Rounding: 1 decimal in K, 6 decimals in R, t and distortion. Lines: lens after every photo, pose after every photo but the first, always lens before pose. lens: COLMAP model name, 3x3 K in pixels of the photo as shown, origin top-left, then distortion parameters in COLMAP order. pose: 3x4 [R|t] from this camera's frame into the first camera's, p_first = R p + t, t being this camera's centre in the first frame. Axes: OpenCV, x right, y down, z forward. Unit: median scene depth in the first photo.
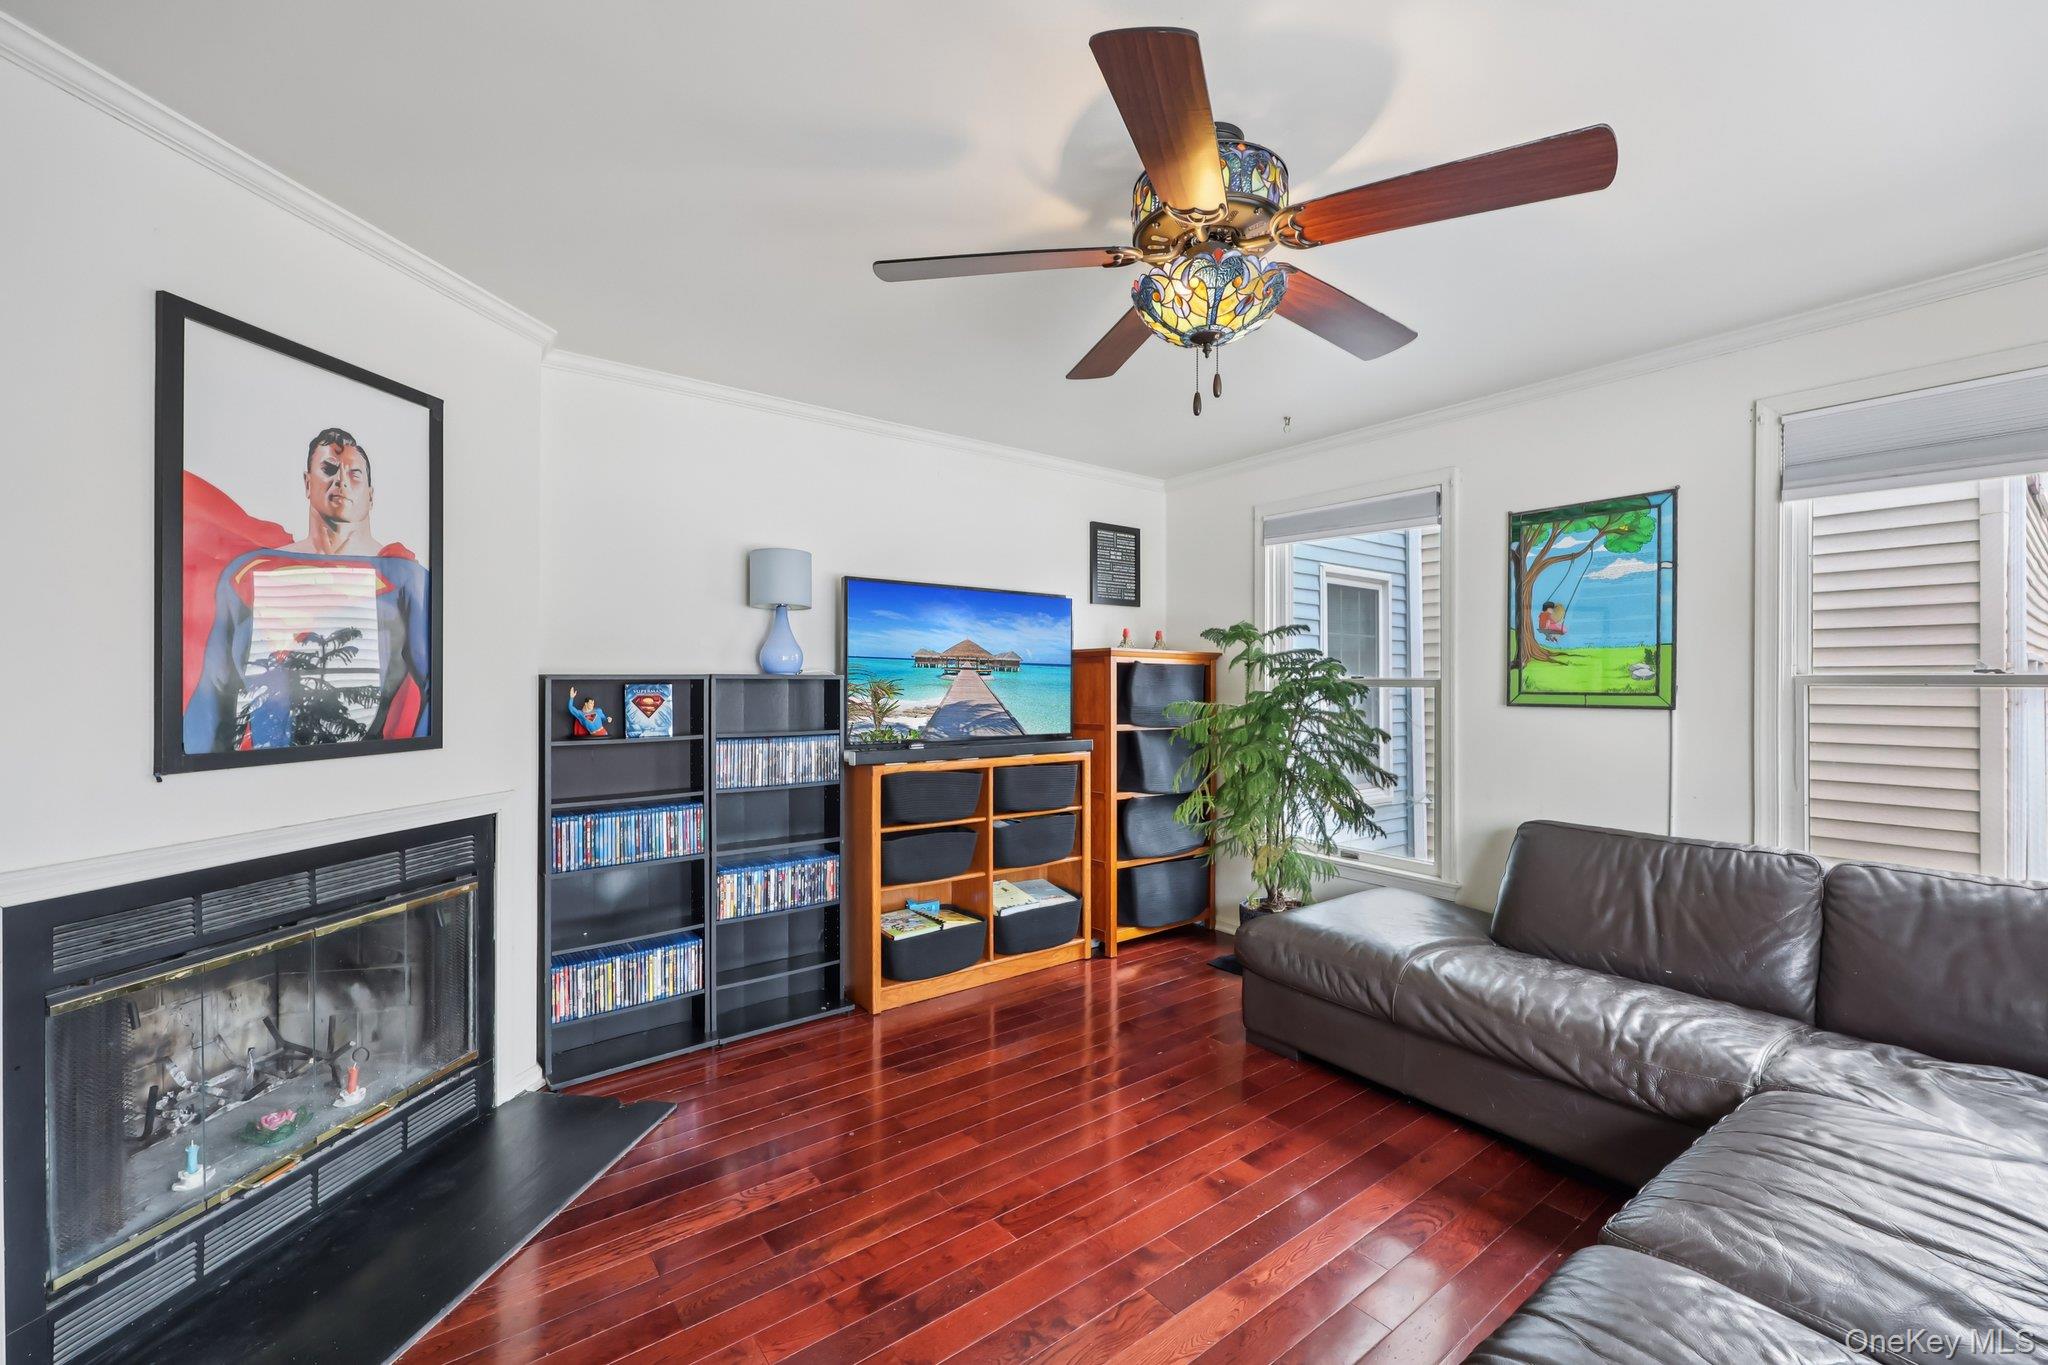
lens RADIAL K [[829.7, 0, 1025.2], [0, 829.7, 683.0], [0, 0, 1]] dist [-0.000452, 0.000599]
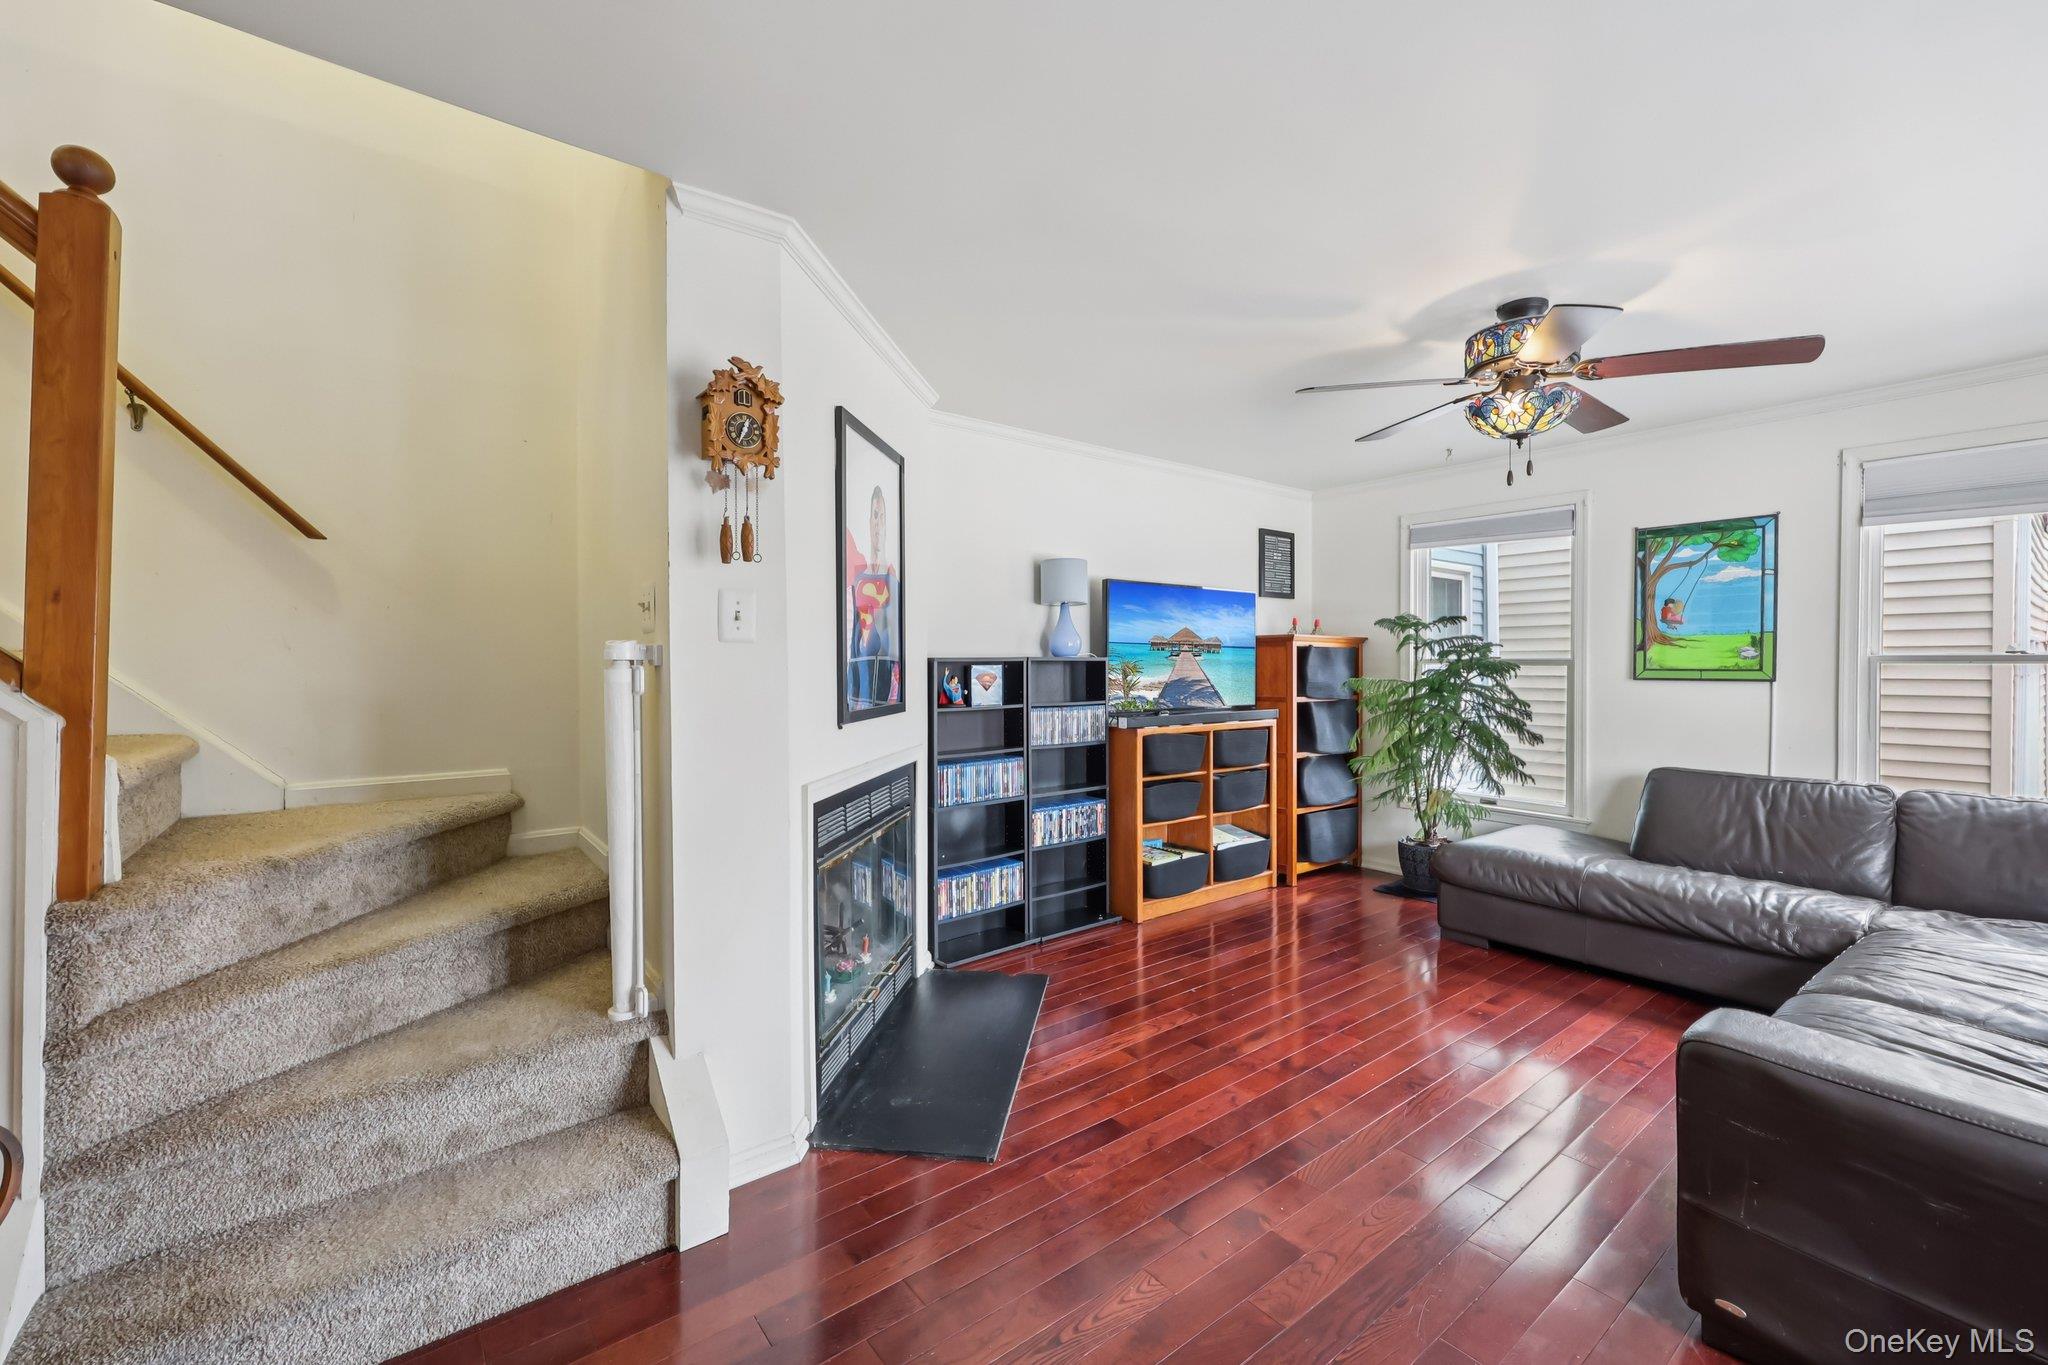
lens RADIAL K [[829.7, 0, 1027.0], [0, 829.7, 674.7], [0, 0, 1]] dist [-0.000452, 0.000599]
pose [[0.999954, -0.003243, 0.009066, -0.402810], [0.003117, 0.999898, 0.013907, -0.000903], [-0.009110, -0.013878, 0.999862, -0.297304]]
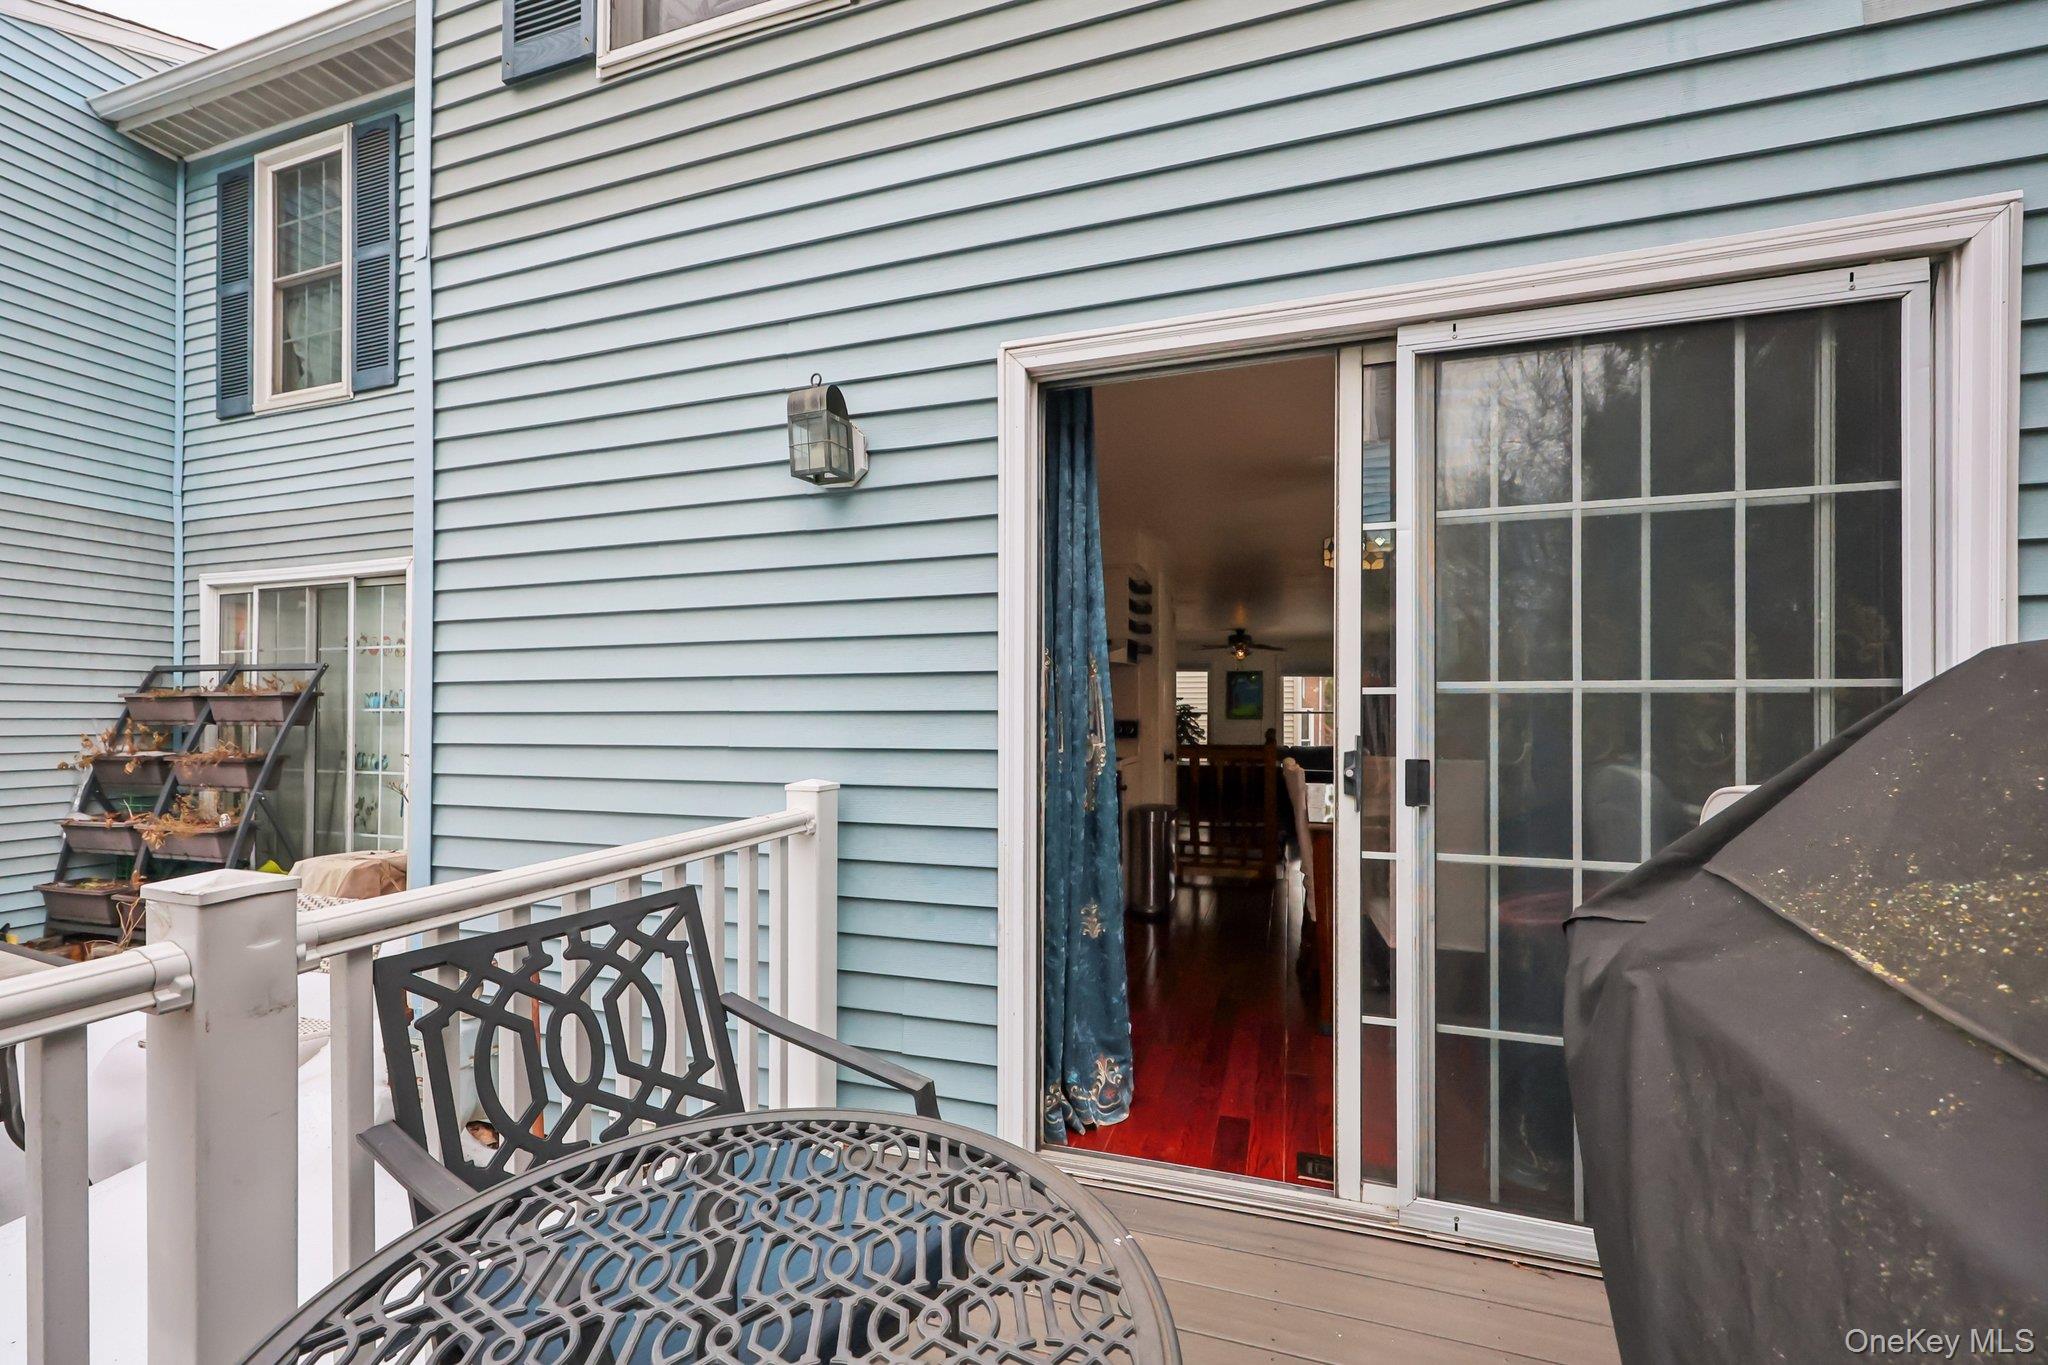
lens RADIAL K [[829.7, 0, 1012.3], [0, 829.7, 714.8], [0, 0, 1]] dist [-0.000452, 0.000599]
pose [[0.827038, -0.000333, 0.562147, -2.846807], [0.001981, 0.999995, -0.002323, 0.015978], [-0.562143, 0.003035, 0.827034, -1.953577]]
